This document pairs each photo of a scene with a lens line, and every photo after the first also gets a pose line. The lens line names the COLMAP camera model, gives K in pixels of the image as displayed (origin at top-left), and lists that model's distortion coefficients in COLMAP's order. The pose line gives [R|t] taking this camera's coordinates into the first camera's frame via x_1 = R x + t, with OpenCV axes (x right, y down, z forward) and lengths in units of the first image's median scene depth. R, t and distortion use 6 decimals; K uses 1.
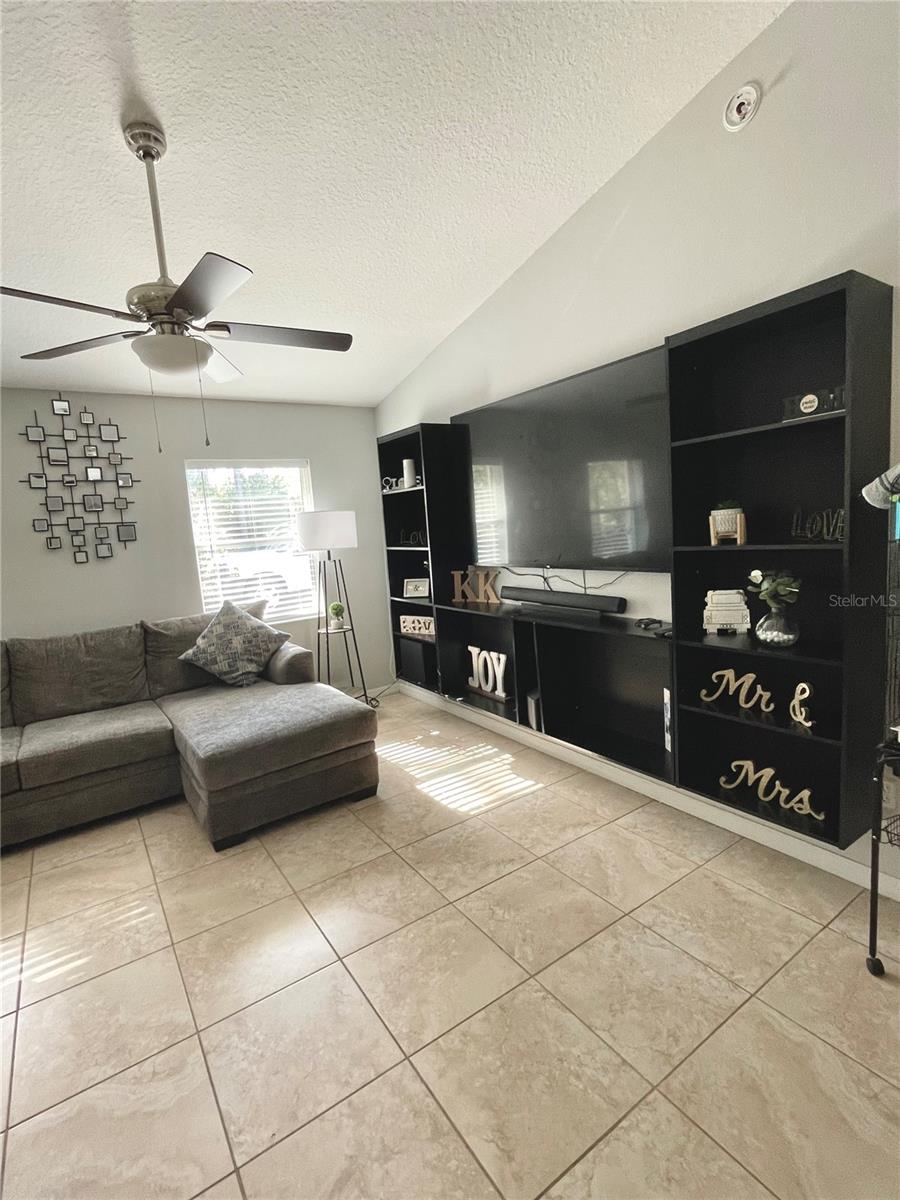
lens RADIAL K [[575.5, 0, 449.6], [0, 575.5, 600.1], [0, 0, 1]] dist [-0.010654, 0.000134]
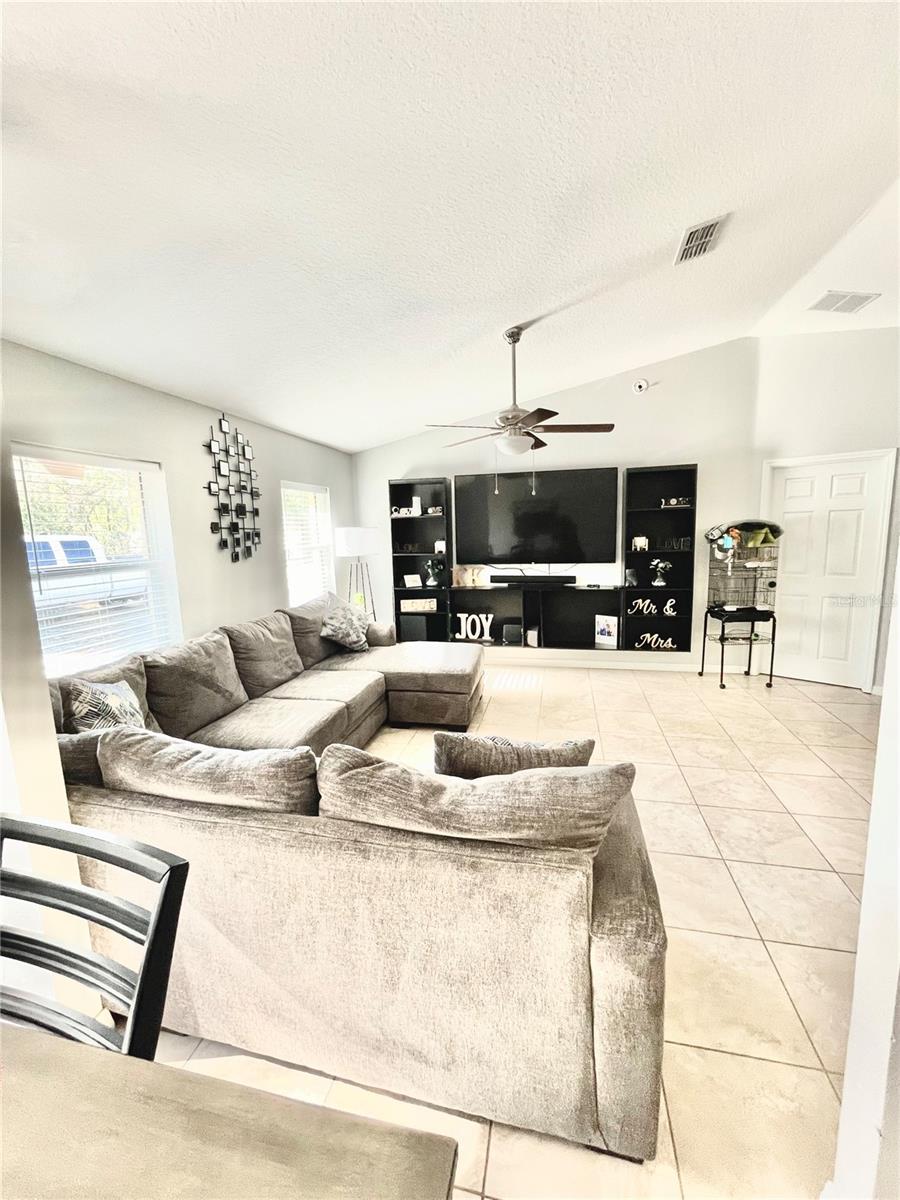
lens RADIAL K [[492.3, 0, 452.4], [0, 492.3, 597.5], [0, 0, 1]] dist [-0.003536, -0.000229]
pose [[0.723945, -0.046976, 0.688256, -1.003257], [0.067106, 0.997743, -0.002485, 0.037828], [-0.686586, 0.047985, 0.725463, -0.012217]]
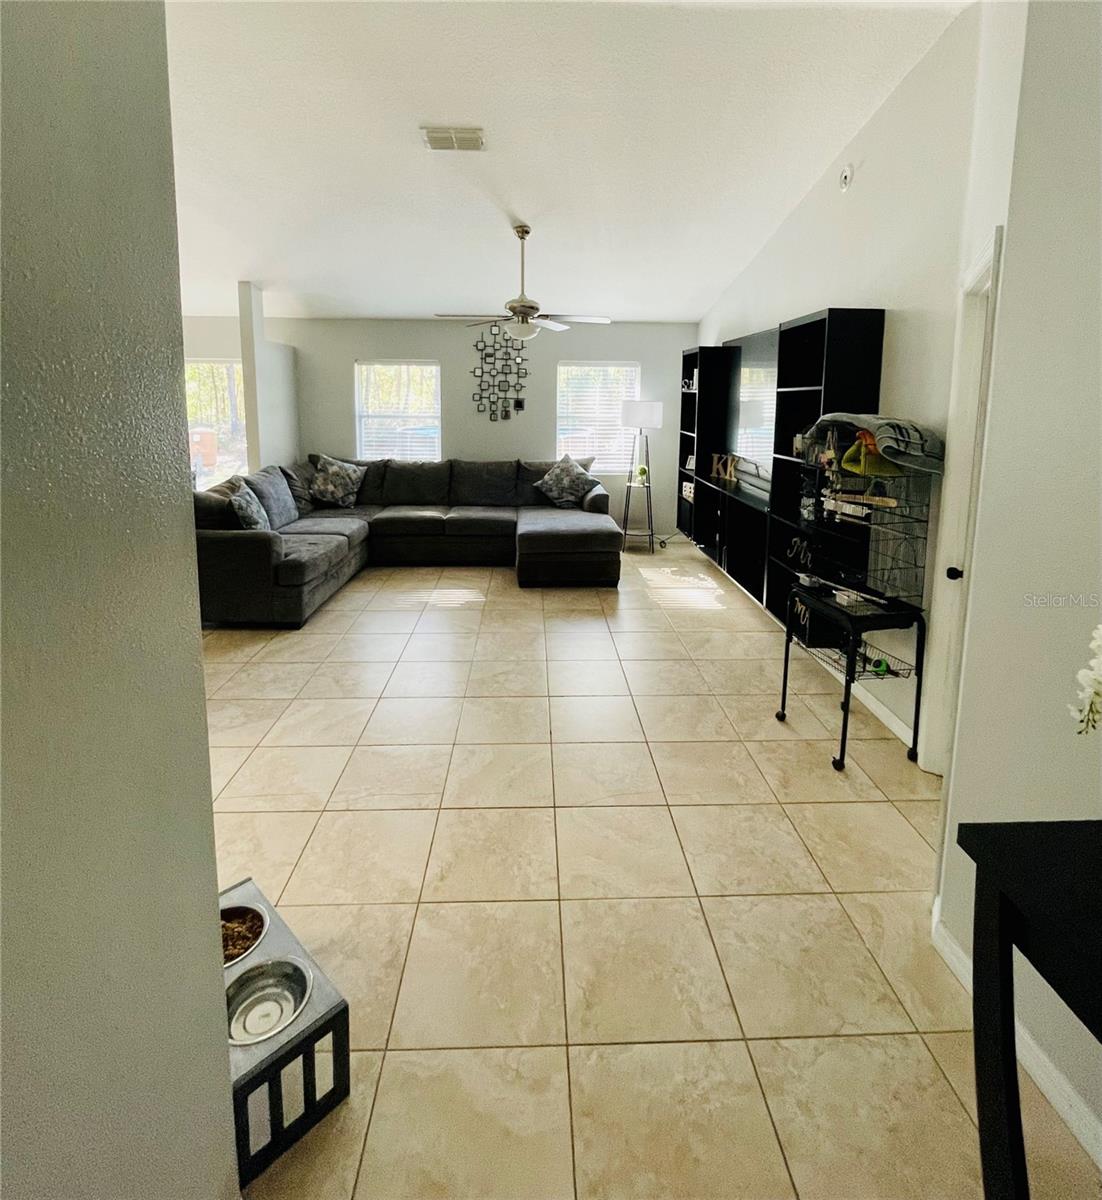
lens RADIAL K [[624.2, 0, 542.8], [0, 624.2, 471.5], [0, 0, 1]] dist [0.000580, -0.004216]
pose [[0.837469, 0.143312, -0.527359, 0.472809], [-0.140202, 0.989048, 0.046130, -0.021524], [0.528194, 0.035304, 0.848390, -0.482092]]
